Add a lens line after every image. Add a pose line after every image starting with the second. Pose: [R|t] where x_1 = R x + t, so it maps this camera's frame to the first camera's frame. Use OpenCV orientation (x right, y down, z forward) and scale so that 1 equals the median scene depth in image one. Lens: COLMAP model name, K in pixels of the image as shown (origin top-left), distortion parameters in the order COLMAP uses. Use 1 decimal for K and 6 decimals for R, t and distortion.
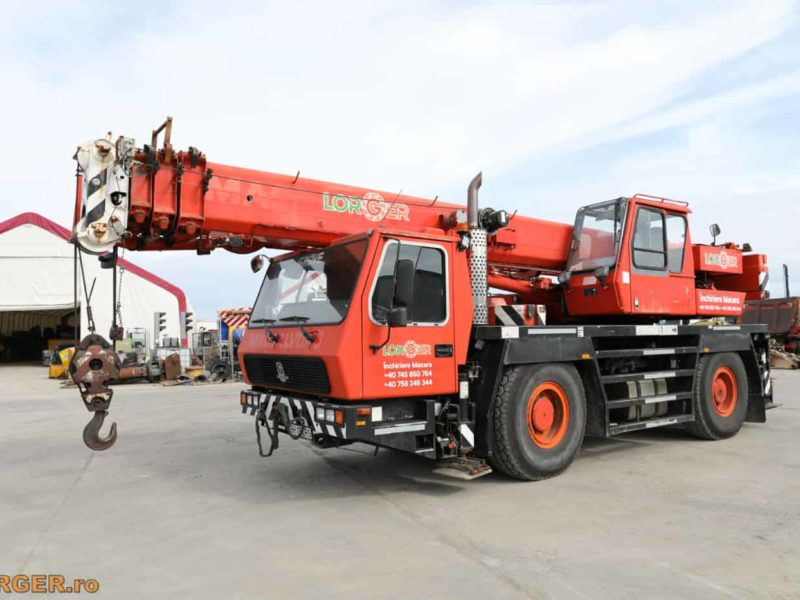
lens RADIAL K [[534.2, 0, 400.0], [0, 534.2, 300.0], [0, 0, 1]] dist [0.001595, 0.000107]
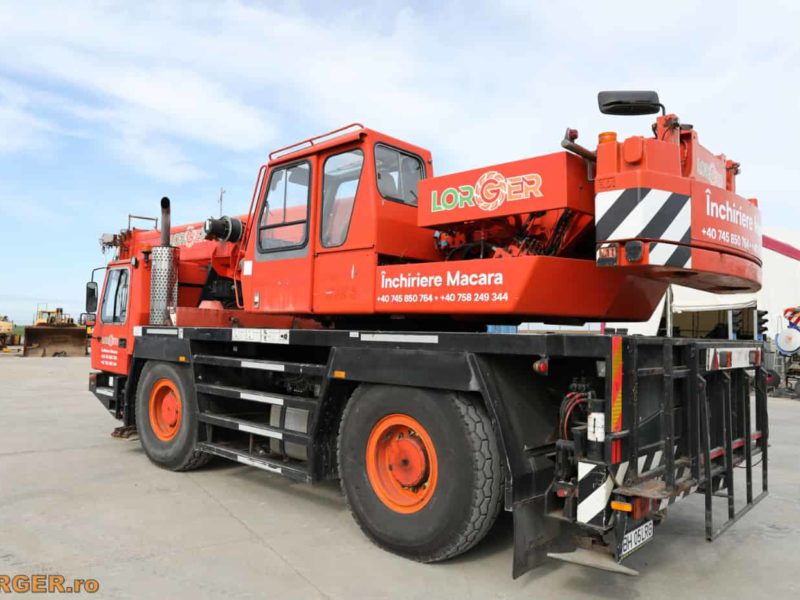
lens RADIAL K [[598.8, 0, 400.0], [0, 598.8, 300.0], [0, 0, 1]] dist [-0.000496, -0.000248]
pose [[0.248639, -0.036220, -0.967919, 1.308064], [0.028793, 0.999135, -0.029992, 0.037545], [0.968168, -0.020412, 0.249467, 0.971645]]
